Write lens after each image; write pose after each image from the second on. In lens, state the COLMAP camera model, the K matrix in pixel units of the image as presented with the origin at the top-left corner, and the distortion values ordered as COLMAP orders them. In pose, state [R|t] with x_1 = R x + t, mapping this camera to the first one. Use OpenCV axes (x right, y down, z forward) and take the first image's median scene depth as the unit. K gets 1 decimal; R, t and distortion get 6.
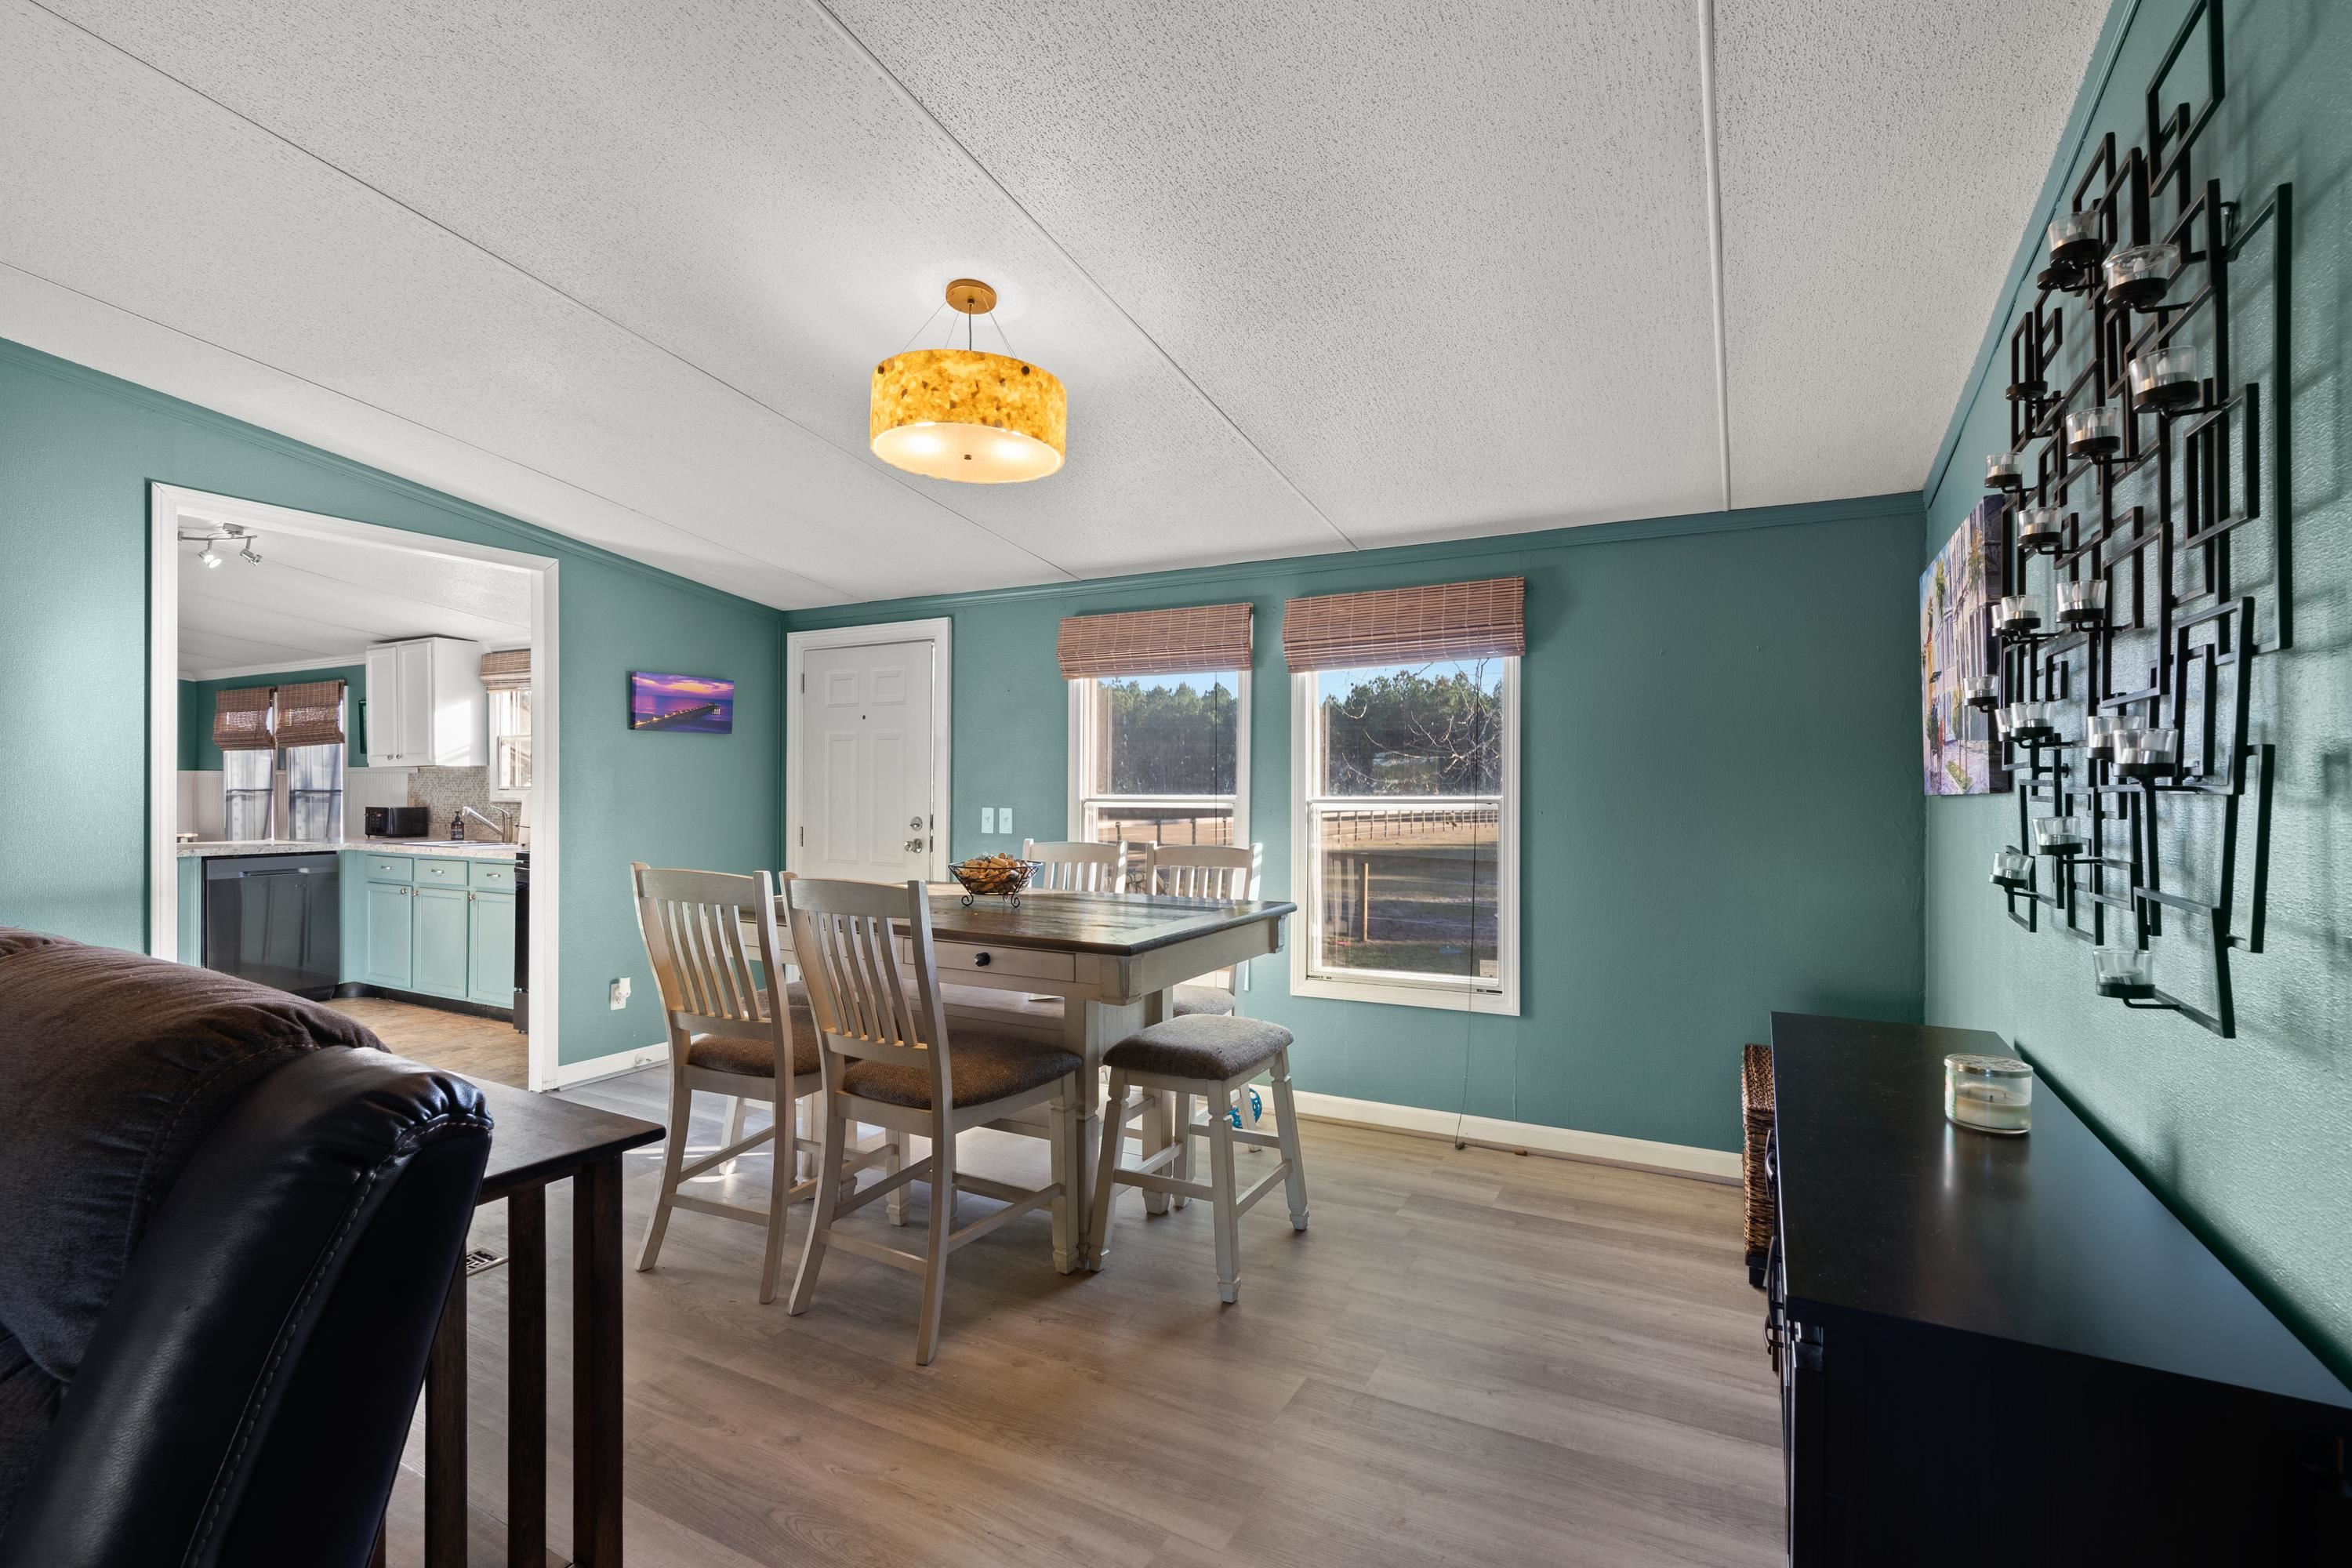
lens RADIAL K [[1096.9, 0, 1195.2], [0, 1096.9, 787.9], [0, 0, 1]] dist [-0.002672, -0.001024]
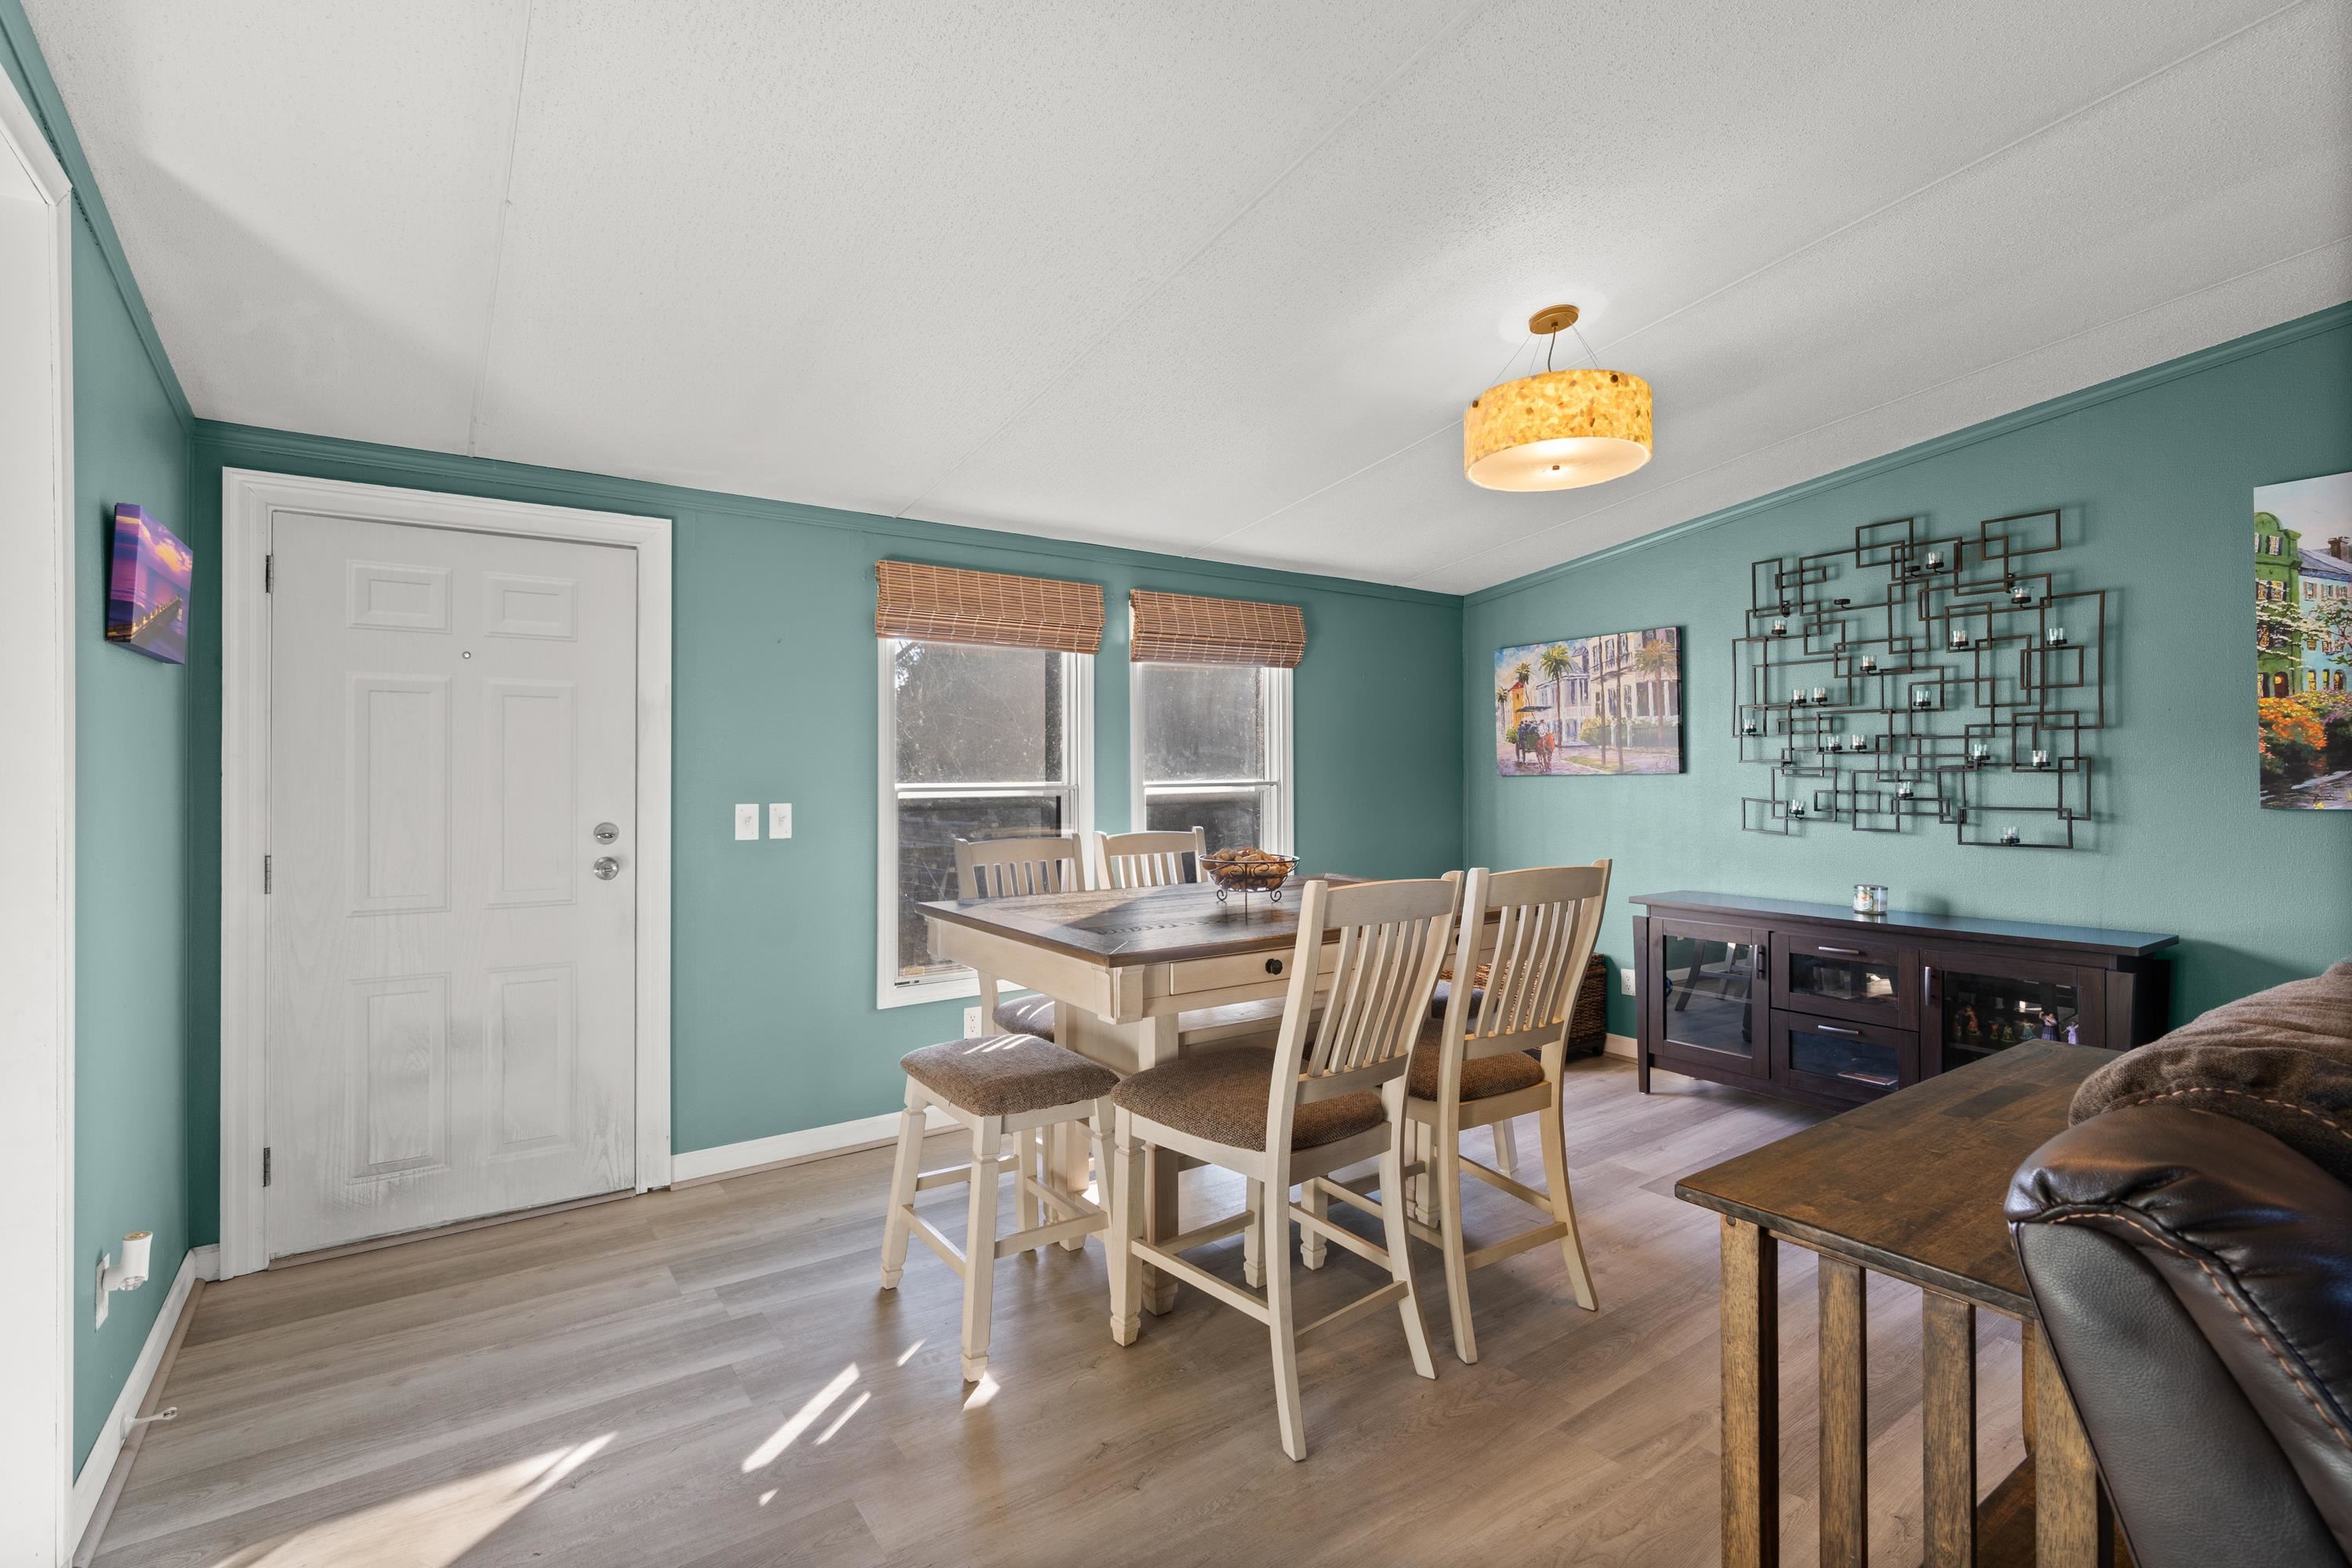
lens RADIAL K [[1069.6, 0, 1170.2], [0, 1069.6, 768.2], [0, 0, 1]] dist [-0.001387, 0.000186]
pose [[0.450779, -0.000362, 0.892636, -0.681185], [0.005204, 0.999984, -0.002222, -0.002135], [-0.892620, 0.005647, 0.450774, 0.445383]]
